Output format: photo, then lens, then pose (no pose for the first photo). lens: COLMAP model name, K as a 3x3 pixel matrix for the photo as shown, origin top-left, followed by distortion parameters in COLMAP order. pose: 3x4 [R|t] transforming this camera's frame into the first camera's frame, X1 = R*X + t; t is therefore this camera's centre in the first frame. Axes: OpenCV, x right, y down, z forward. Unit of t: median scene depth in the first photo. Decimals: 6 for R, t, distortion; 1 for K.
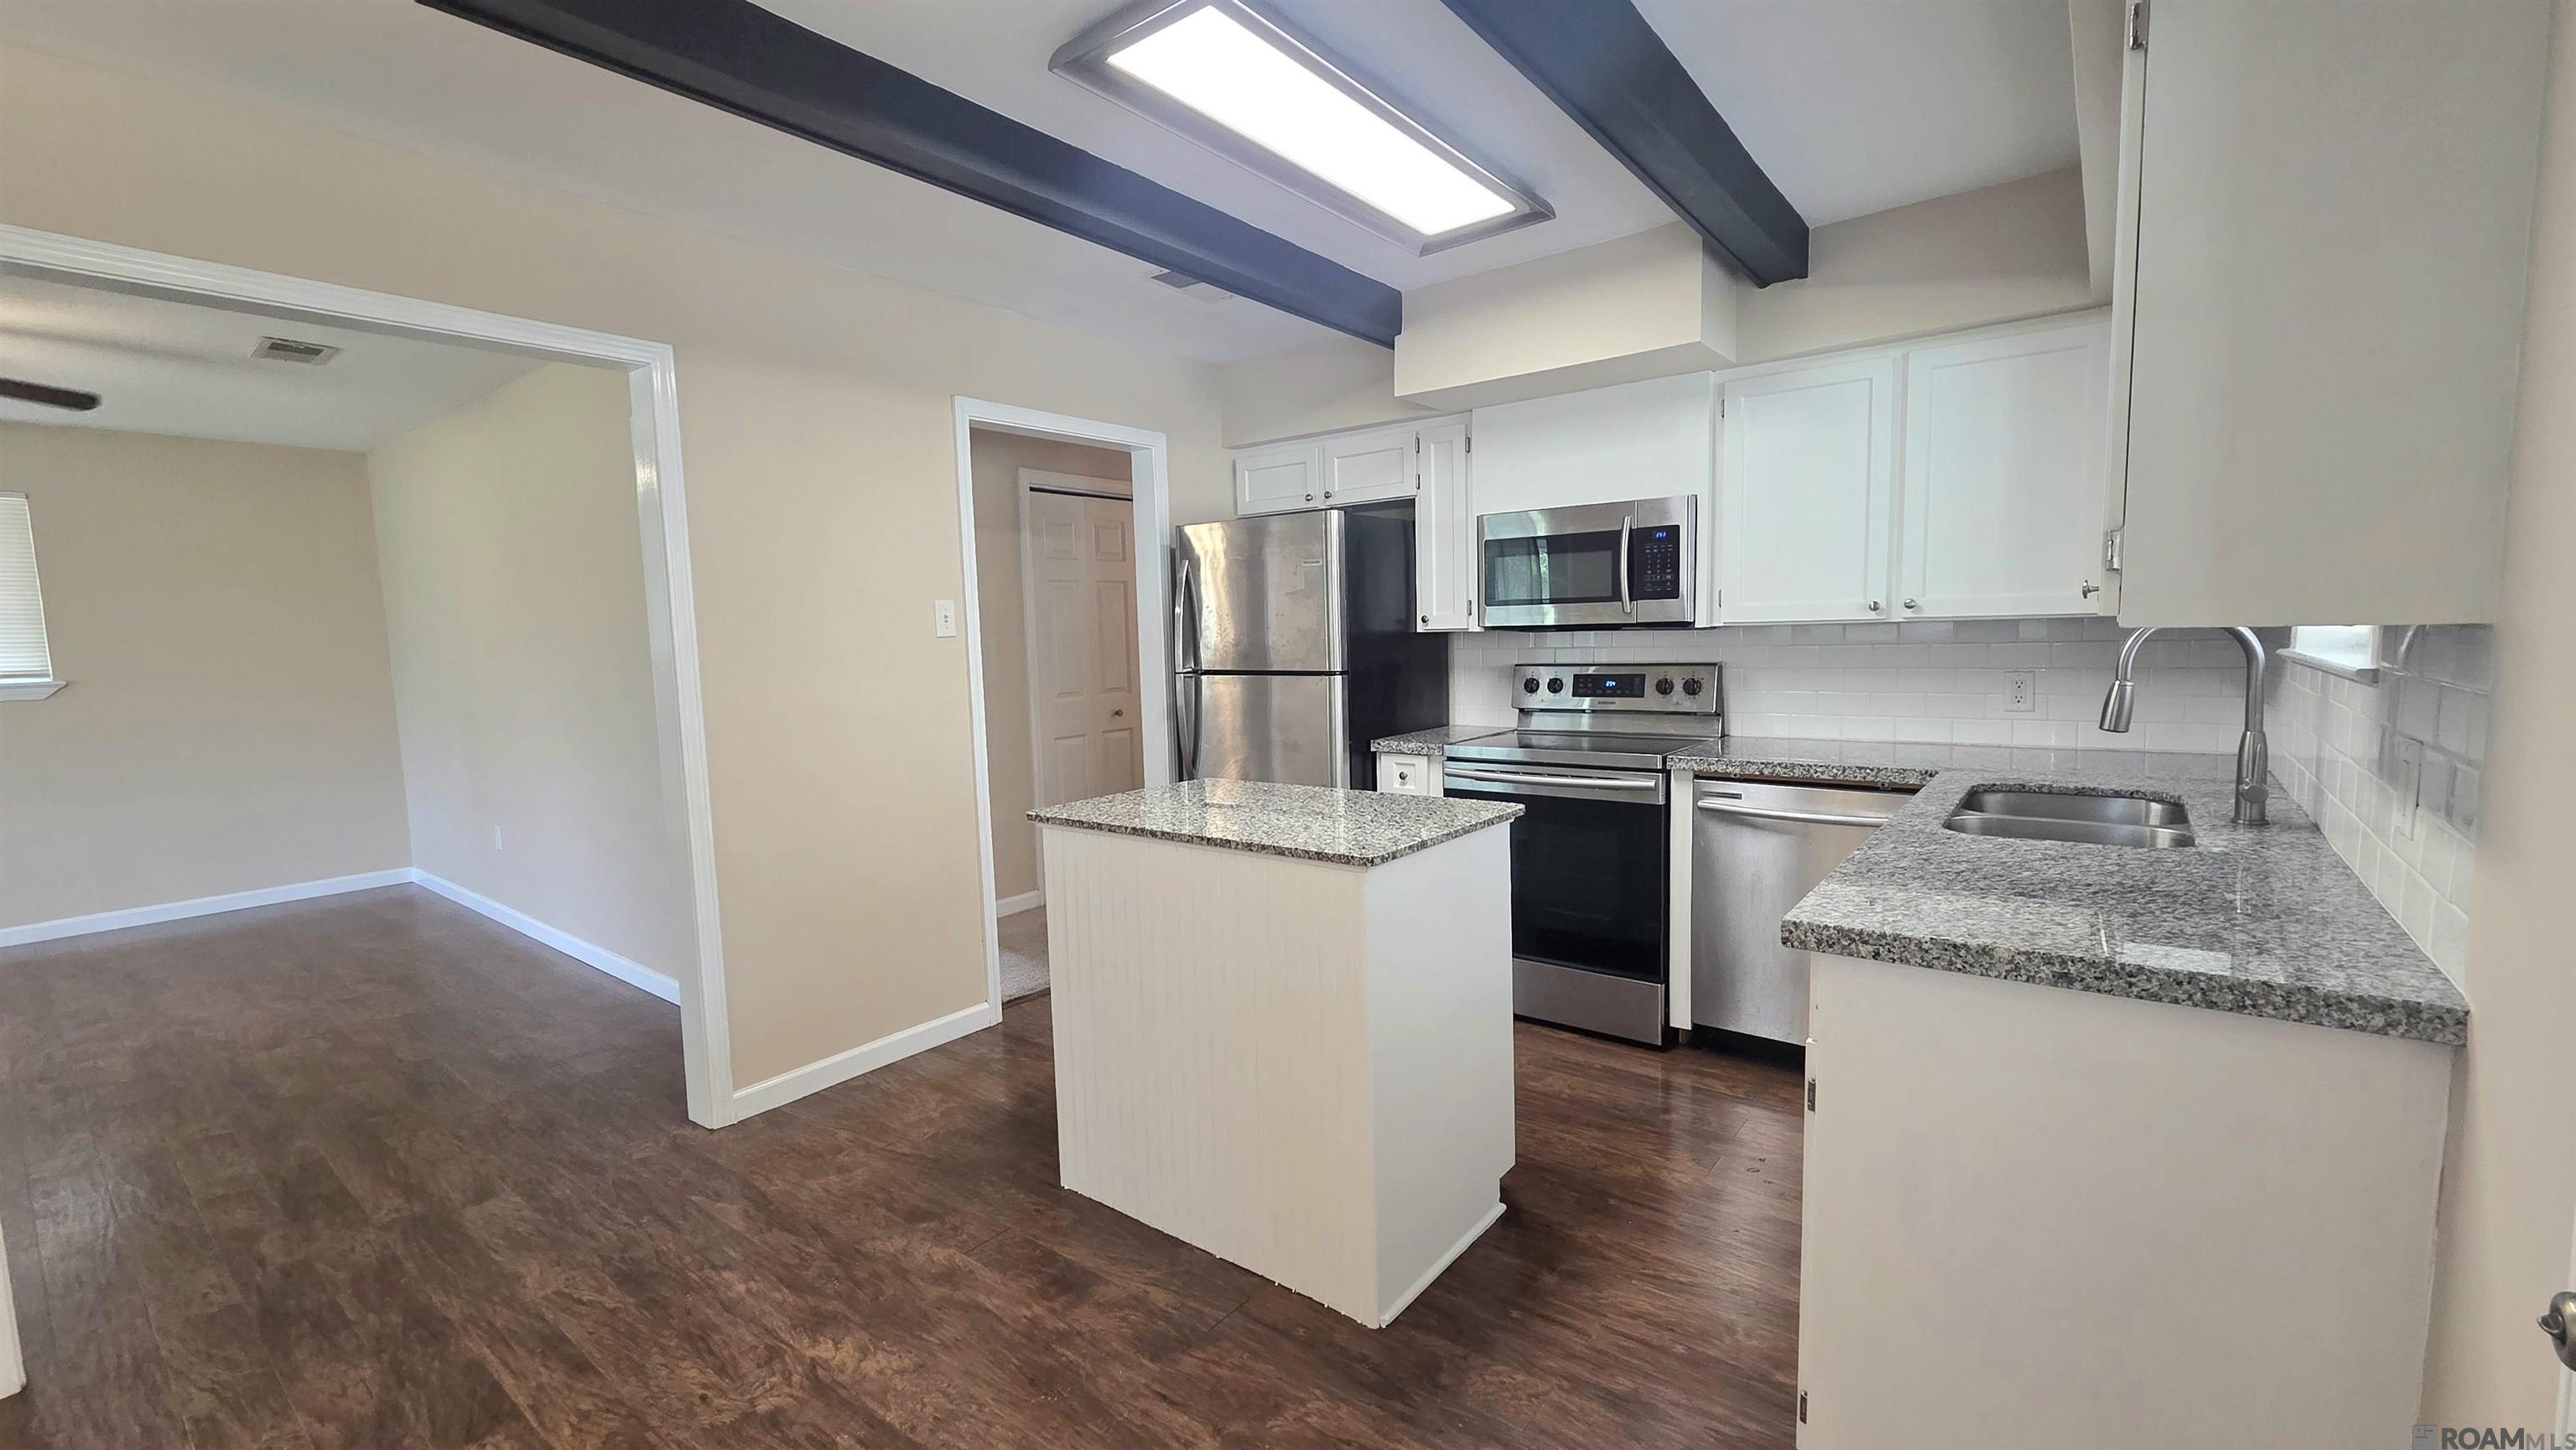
lens RADIAL K [[1057.2, 0, 1288.0], [0, 1057.2, 725.0], [0, 0, 1]] dist [0.001117, -0.000188]
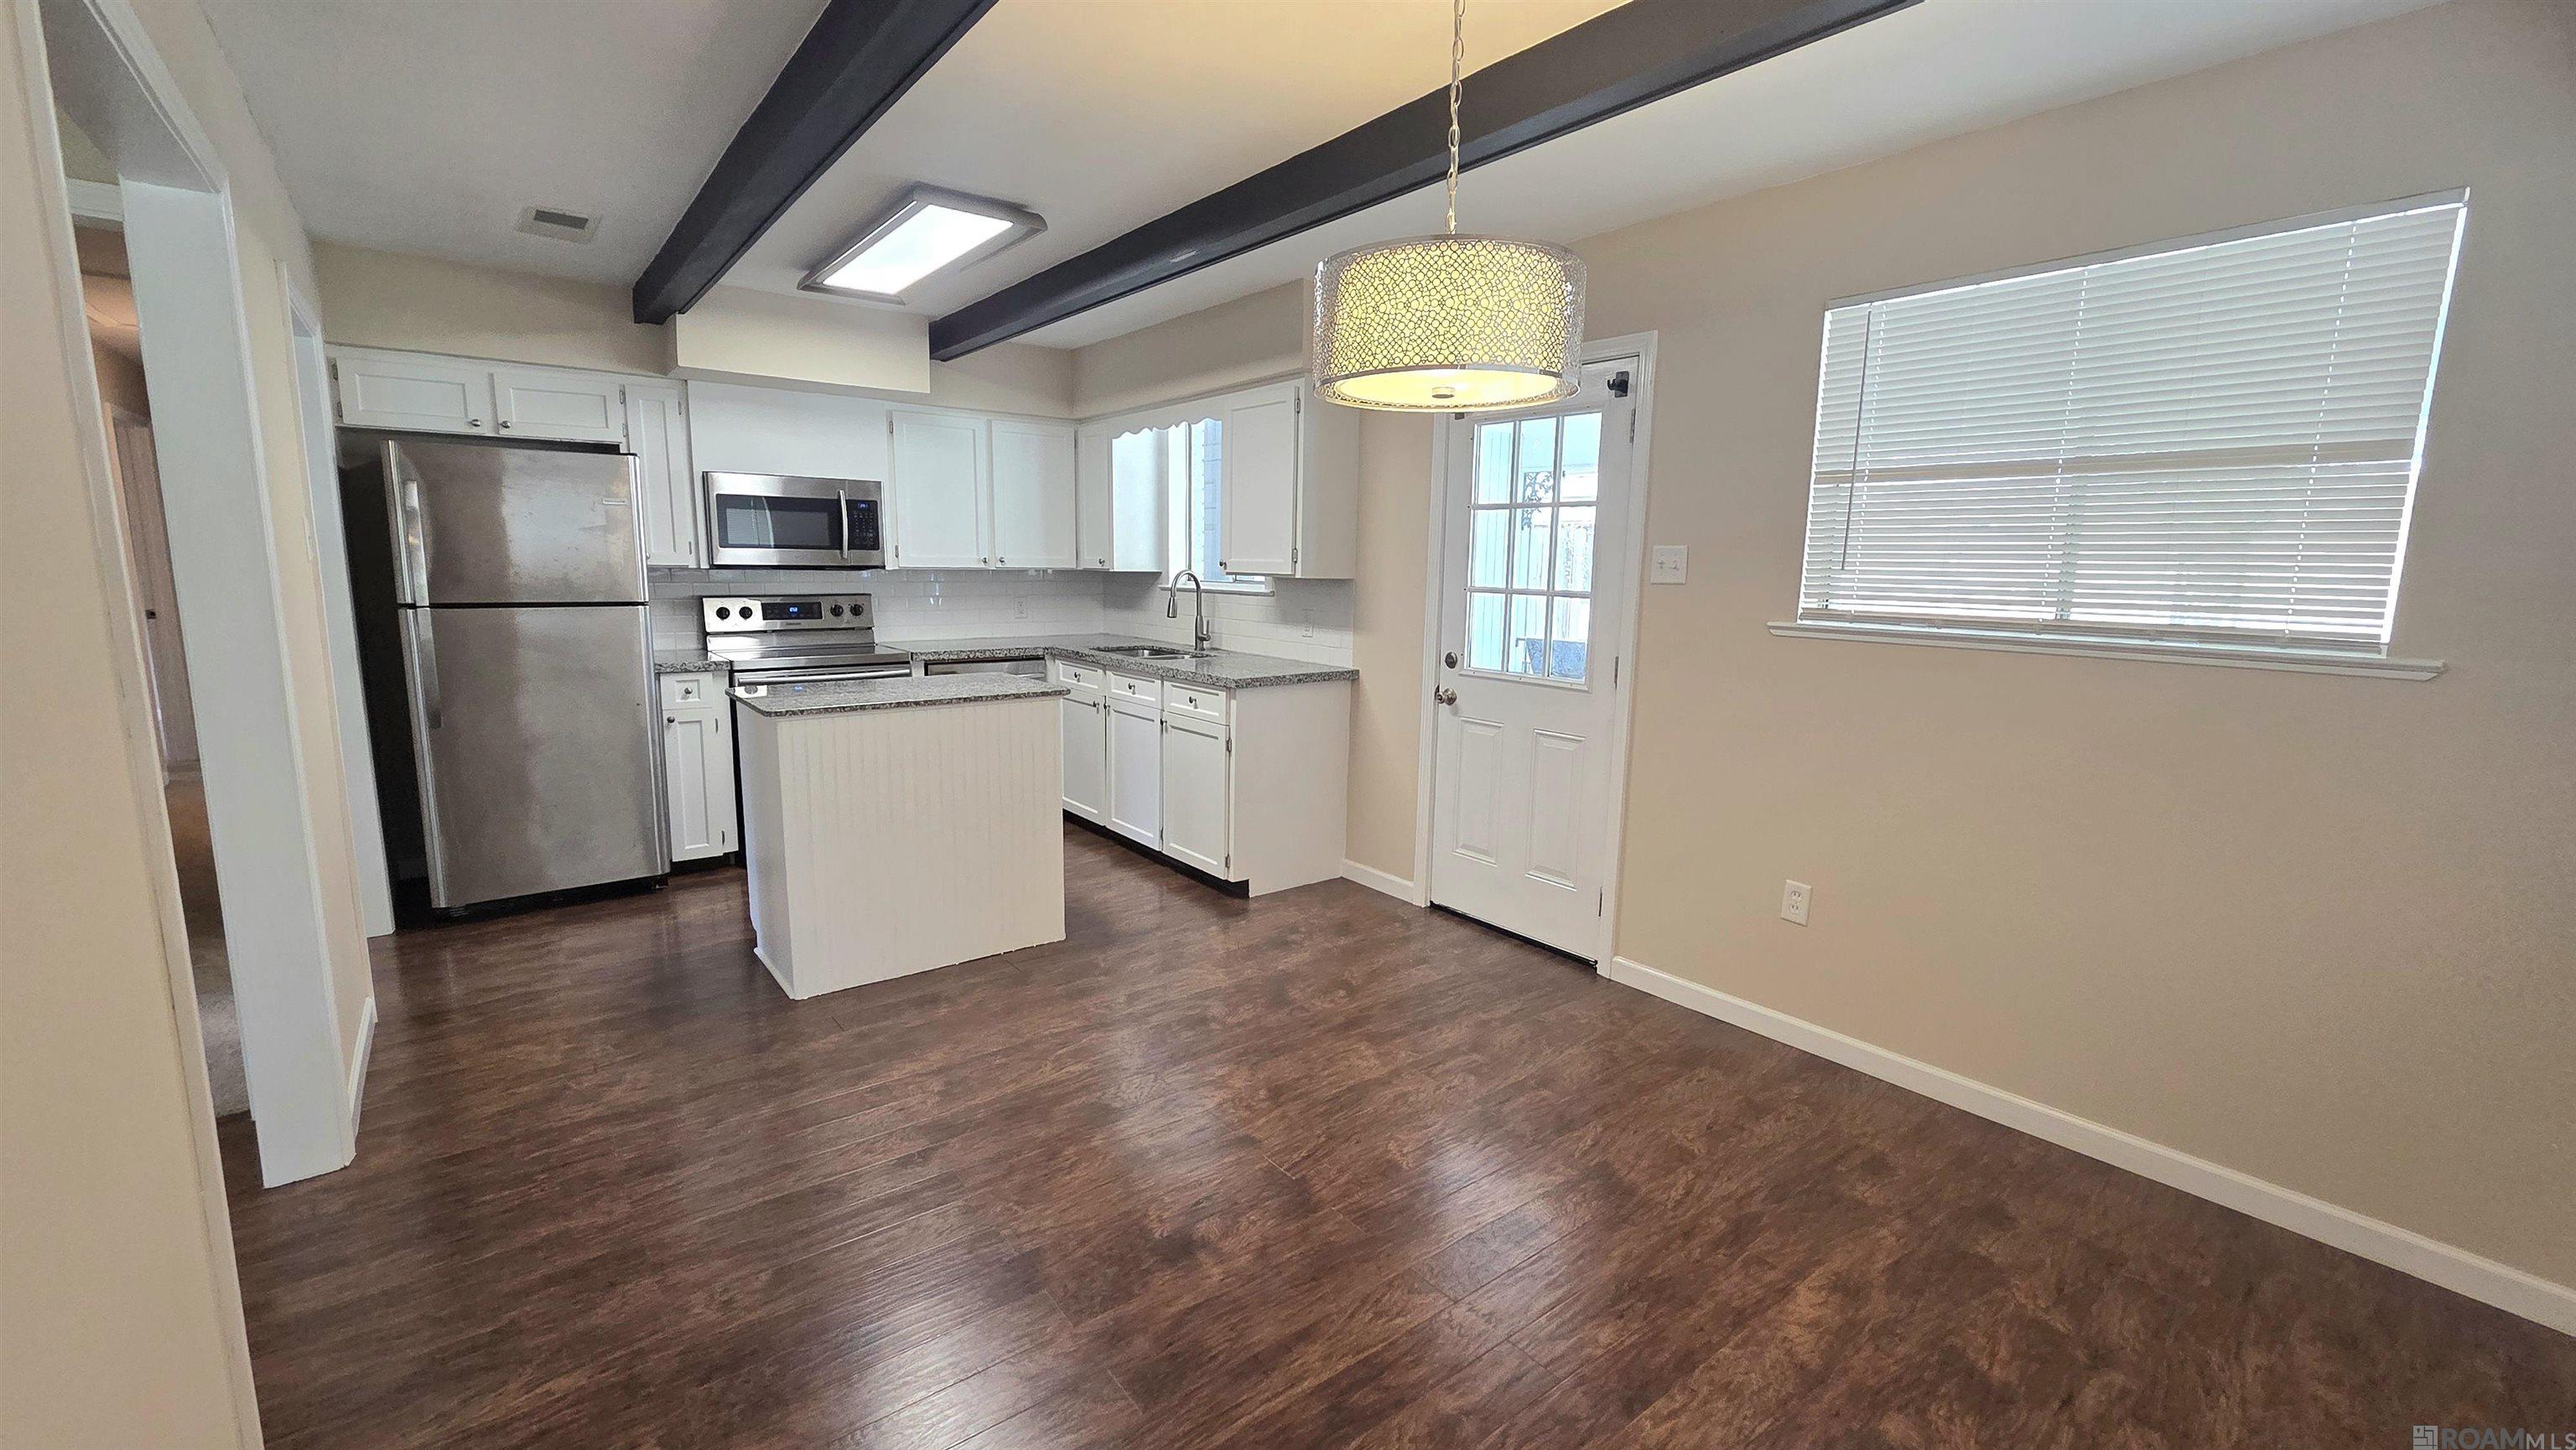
lens RADIAL K [[1046.0, 0, 1288.0], [0, 1046.0, 725.0], [0, 0, 1]] dist [0.001072, 0.000045]
pose [[0.244131, -0.123159, 0.961890, -0.868571], [0.066713, 0.991686, 0.110042, 0.002217], [-0.967445, 0.037306, 0.250318, 0.064885]]
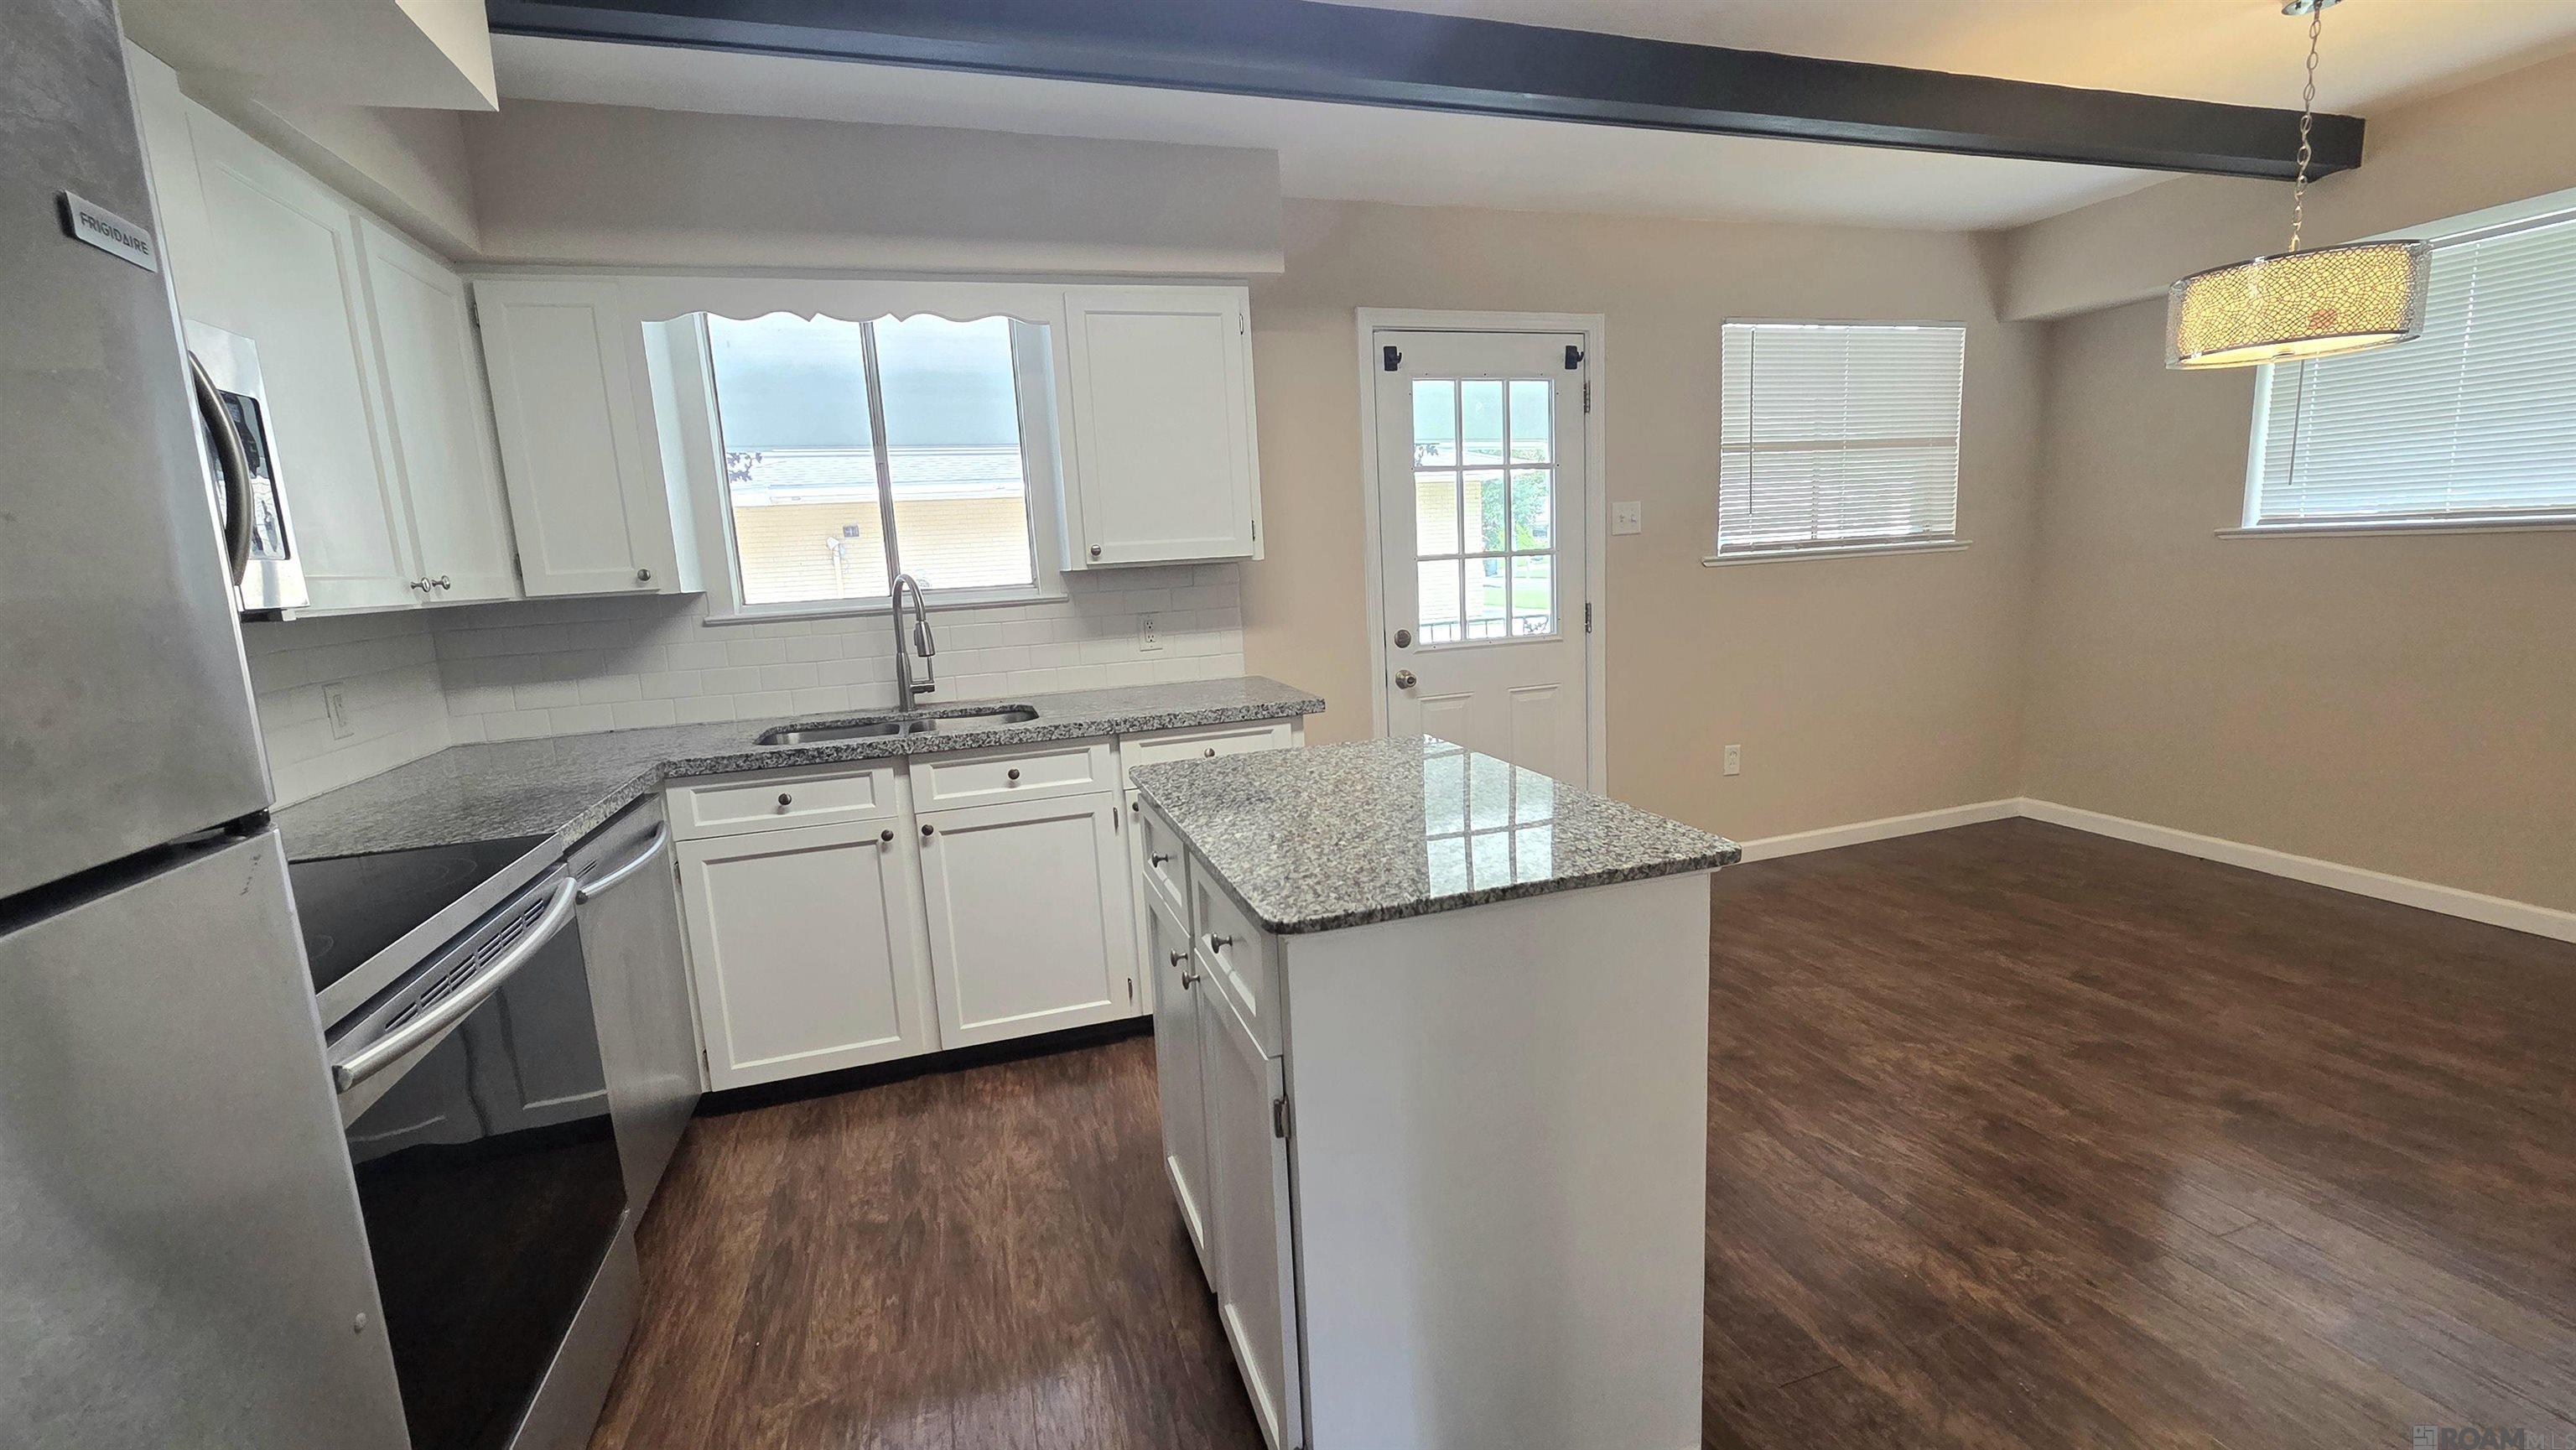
lens RADIAL K [[1057.2, 0, 1288.0], [0, 1057.2, 725.0], [0, 0, 1]] dist [0.001117, -0.000188]
pose [[-0.823536, -0.021890, 0.566842, -0.245626], [0.125021, 0.967681, 0.219005, -0.086793], [-0.553316, 0.251226, -0.794183, 1.045145]]
